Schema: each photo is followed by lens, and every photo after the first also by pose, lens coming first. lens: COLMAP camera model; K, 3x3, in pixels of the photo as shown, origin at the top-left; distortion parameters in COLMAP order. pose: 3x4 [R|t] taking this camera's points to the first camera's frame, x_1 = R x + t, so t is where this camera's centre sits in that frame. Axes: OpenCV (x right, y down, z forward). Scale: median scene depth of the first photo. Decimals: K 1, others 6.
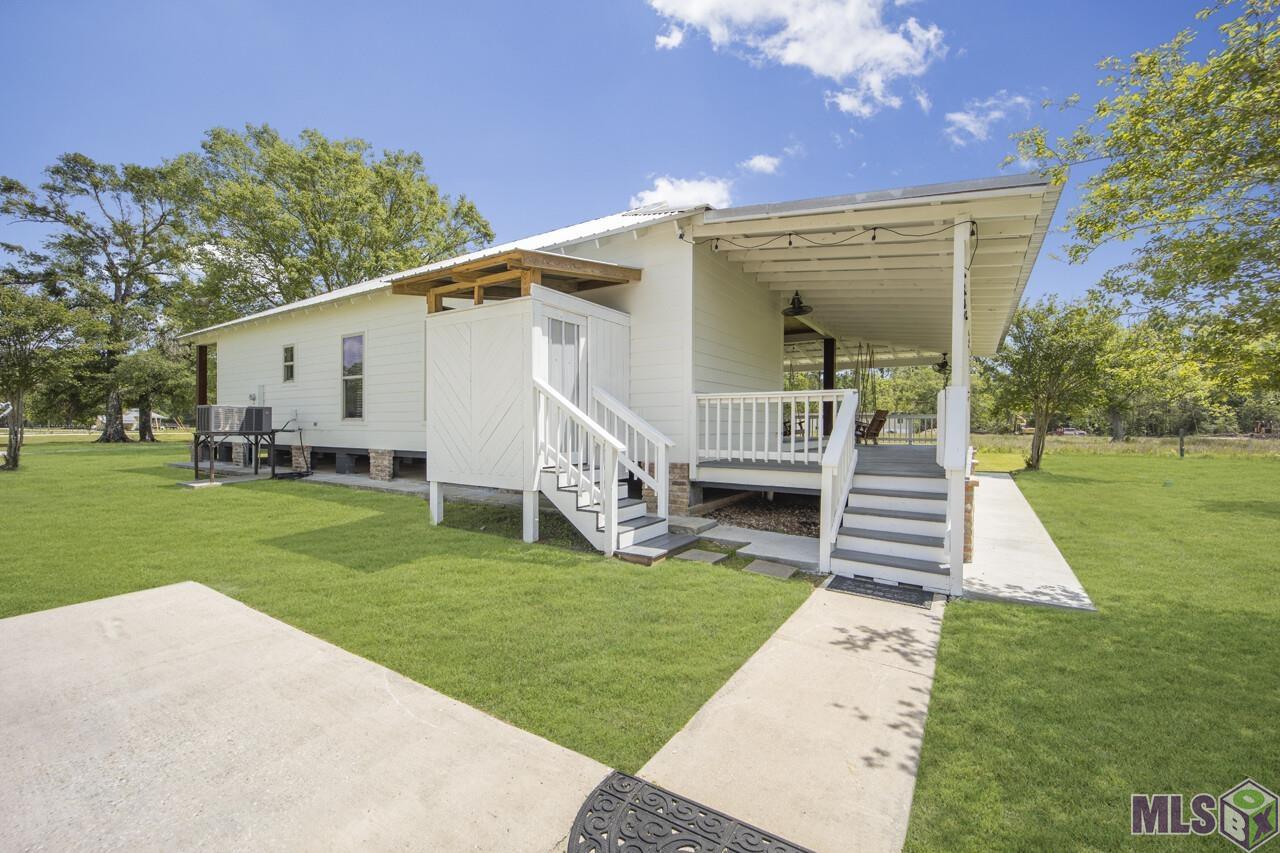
lens RADIAL K [[529.0, 0, 640.0], [0, 529.0, 426.5], [0, 0, 1]] dist [-0.000348, 0.000048]
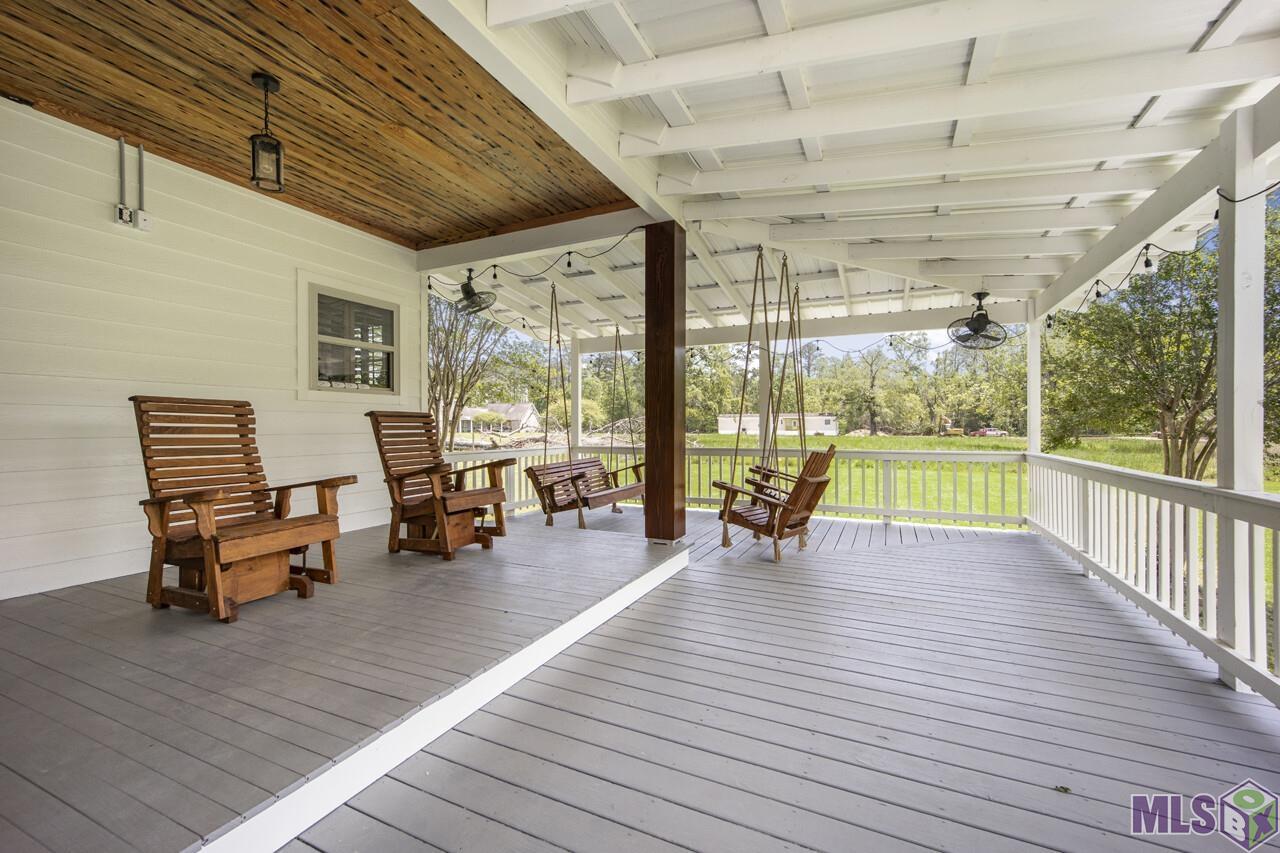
lens RADIAL K [[529.0, 0, 640.0], [0, 529.0, 426.5], [0, 0, 1]] dist [-0.000348, 0.000048]
pose [[0.992639, -0.008537, 0.120808, 0.047188], [0.008434, 0.999964, 0.001358, -0.007411], [-0.120815, -0.000329, 0.992675, 0.107029]]
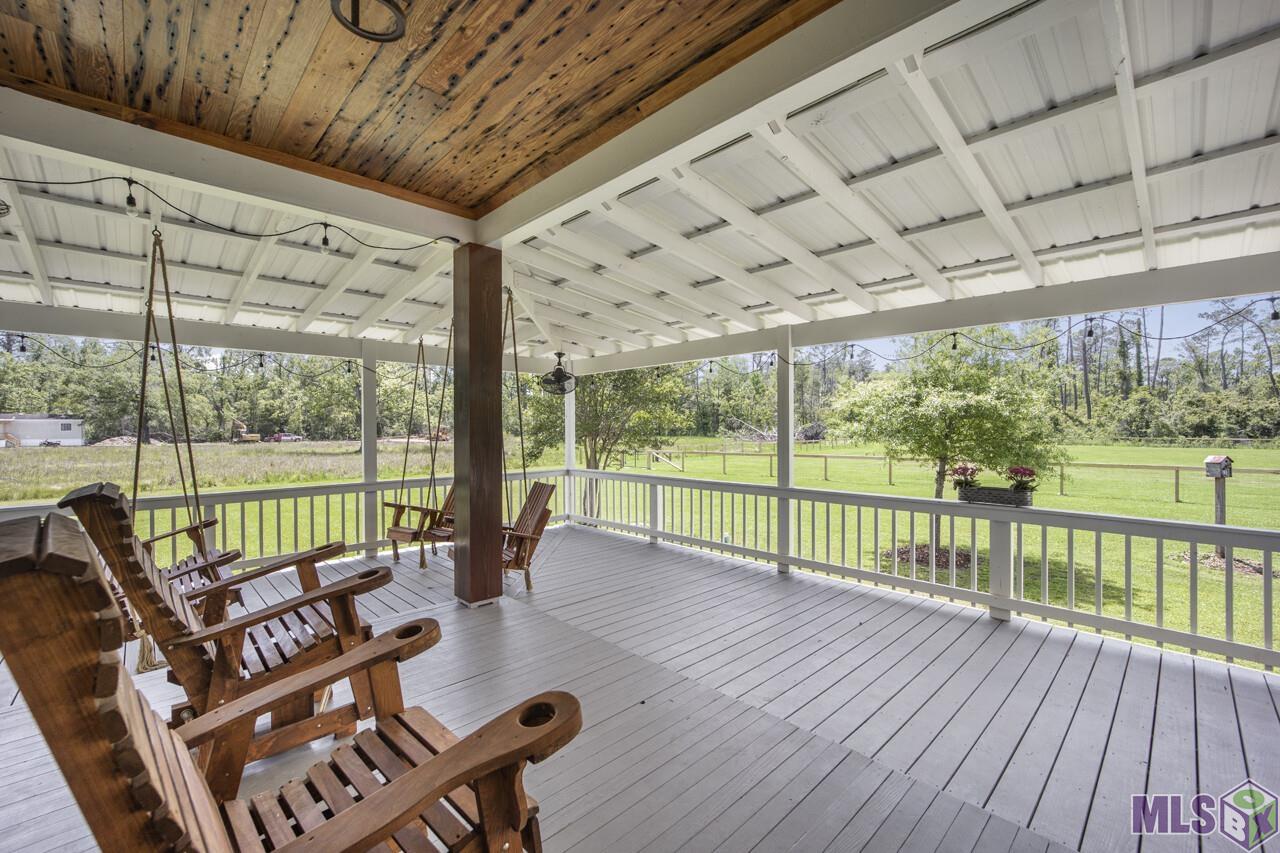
lens RADIAL K [[529.0, 0, 640.0], [0, 529.0, 426.5], [0, 0, 1]] dist [-0.000348, 0.000048]
pose [[0.236848, -0.003443, 0.971541, 0.010235], [0.002832, 0.999992, 0.002854, -0.011785], [-0.971543, 0.002075, 0.236856, 0.136050]]
